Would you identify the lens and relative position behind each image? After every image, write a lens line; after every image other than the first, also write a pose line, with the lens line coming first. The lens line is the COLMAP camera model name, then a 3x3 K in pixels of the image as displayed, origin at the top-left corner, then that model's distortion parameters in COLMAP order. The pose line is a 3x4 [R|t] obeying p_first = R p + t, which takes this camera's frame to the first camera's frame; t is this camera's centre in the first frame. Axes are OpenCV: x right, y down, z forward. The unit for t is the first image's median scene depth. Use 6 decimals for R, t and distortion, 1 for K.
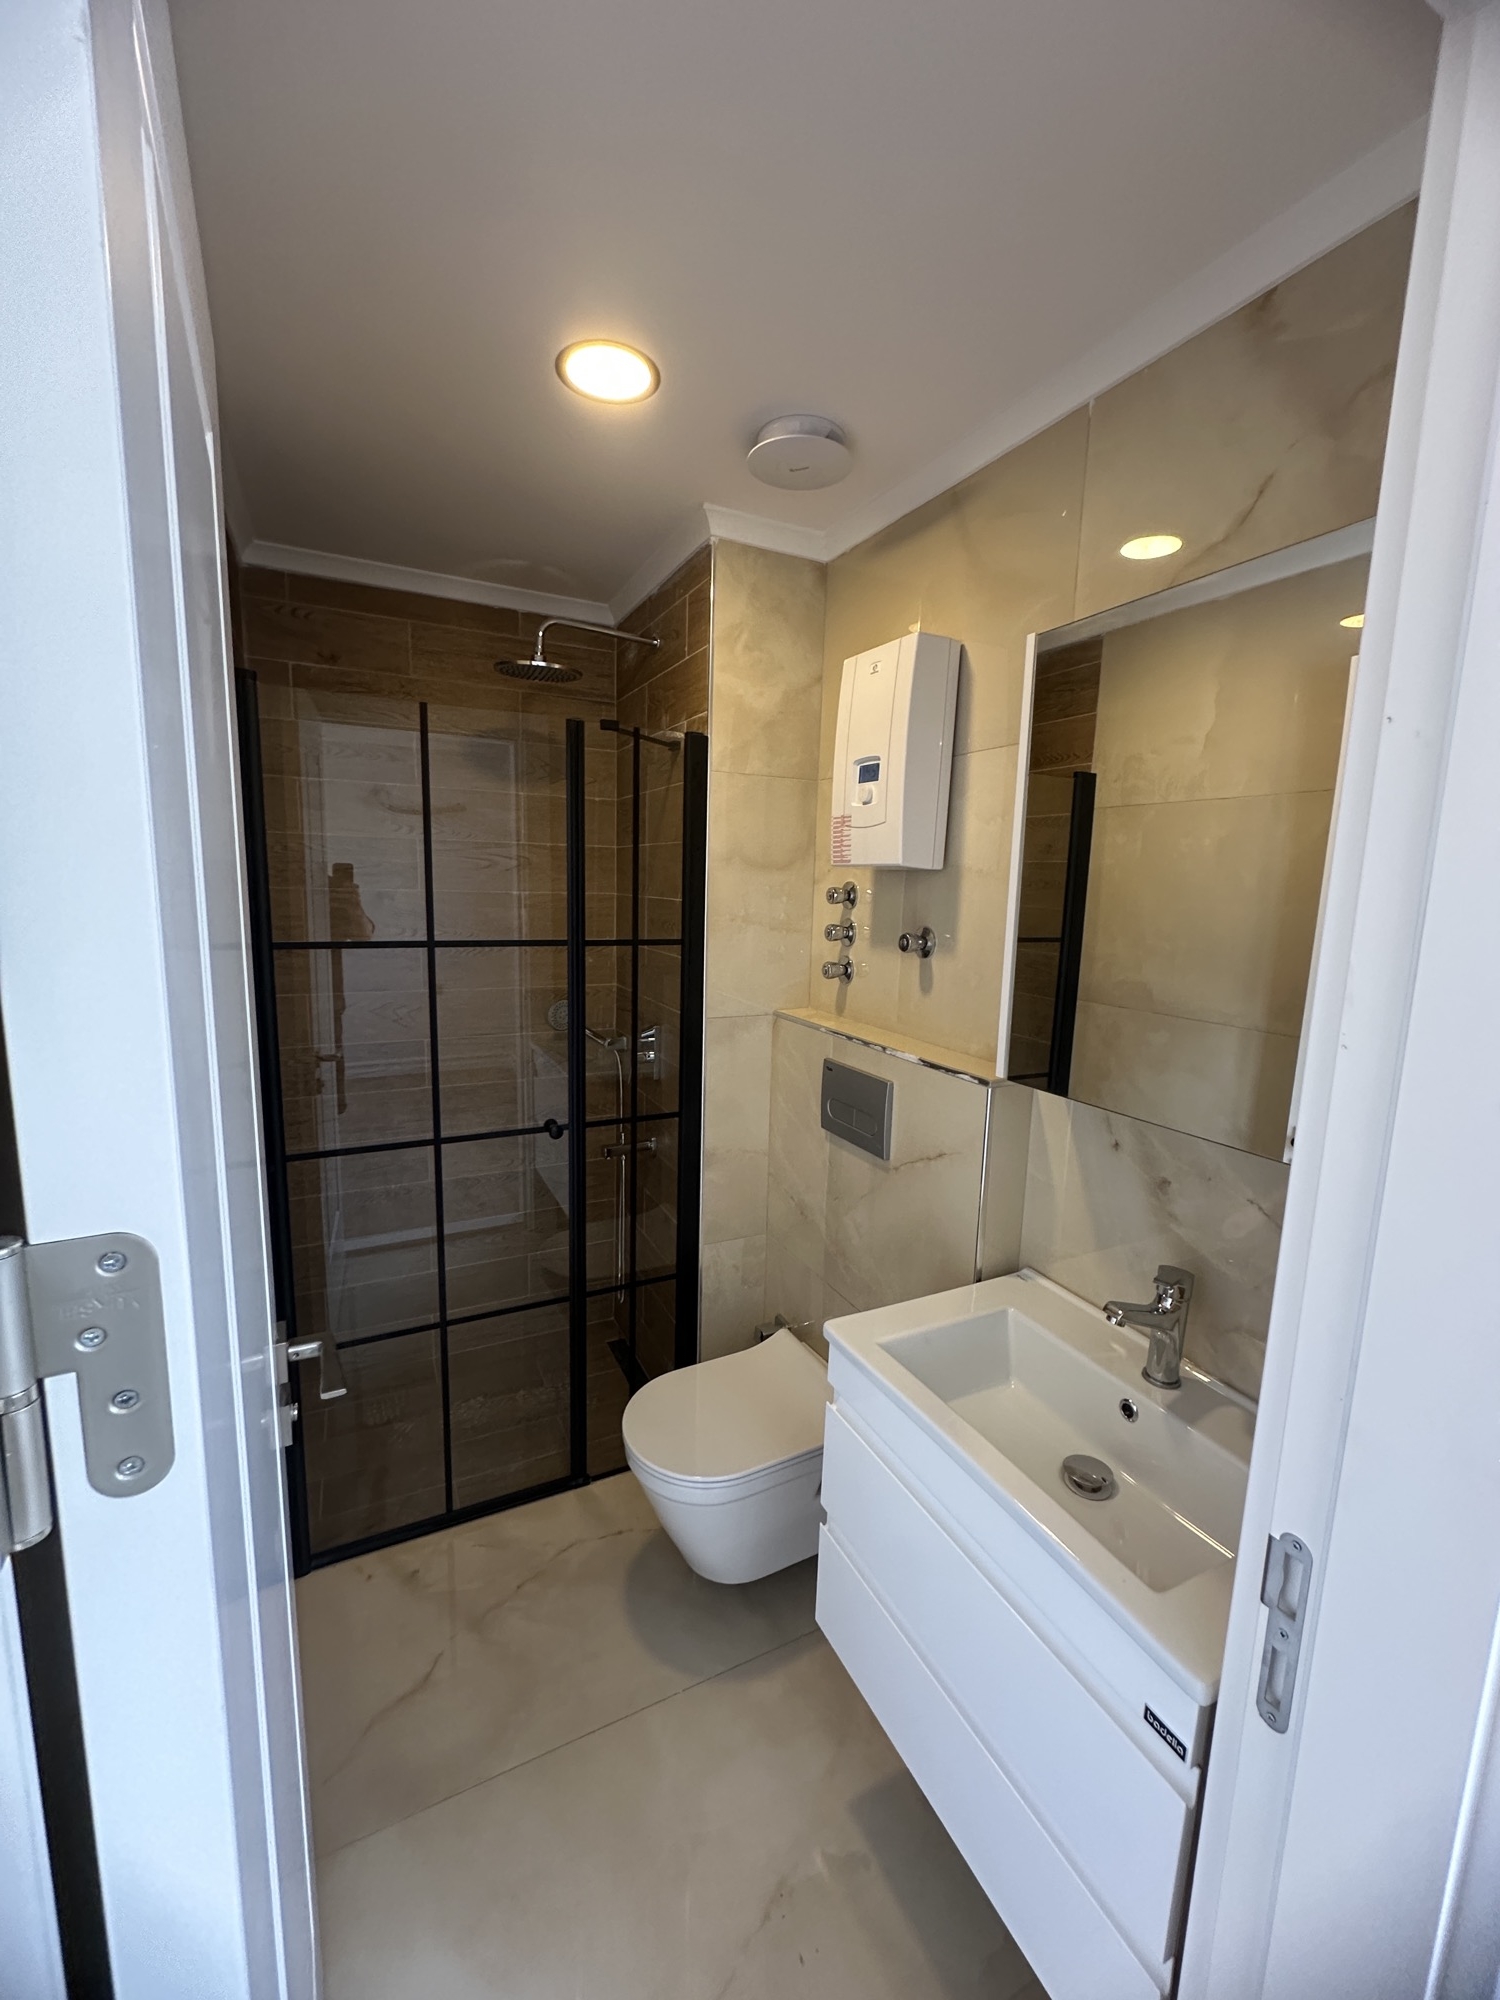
lens RADIAL K [[795.6, 0, 748.1], [0, 795.6, 1000.2], [0, 0, 1]] dist [-0.002510, 0.000049]
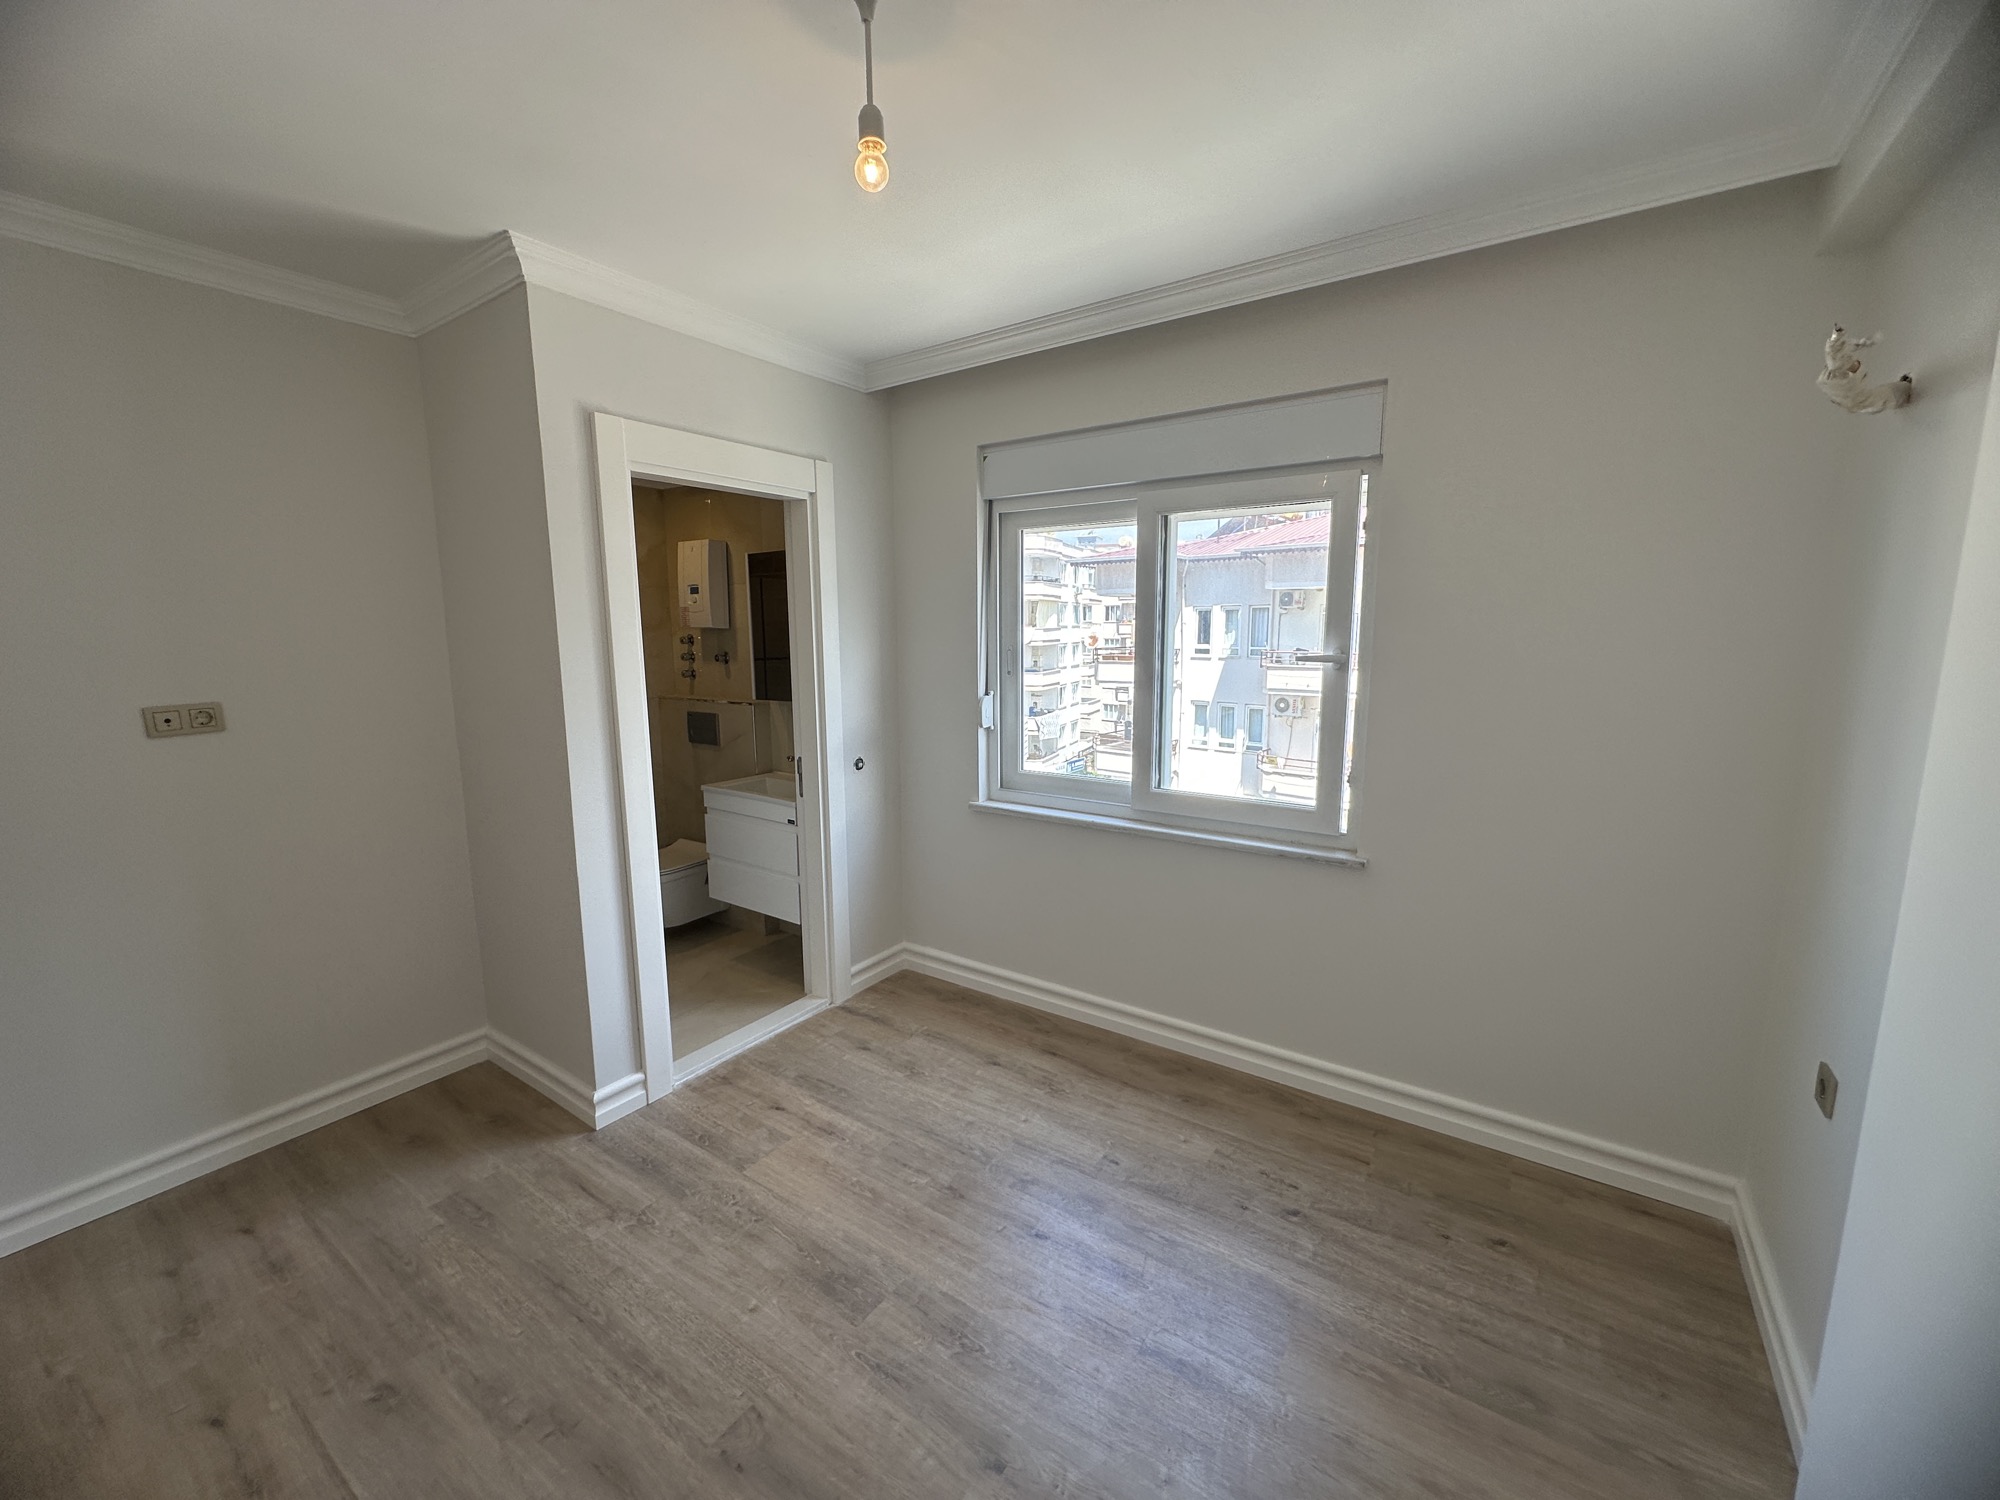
lens RADIAL K [[795.6, 0, 1001.3], [0, 795.6, 755.0], [0, 0, 1]] dist [-0.002510, 0.000049]
pose [[0.869813, -0.102793, 0.482555, -0.249699], [0.097903, 0.994567, 0.035389, 0.217933], [-0.483571, 0.016462, 0.875150, -1.529055]]
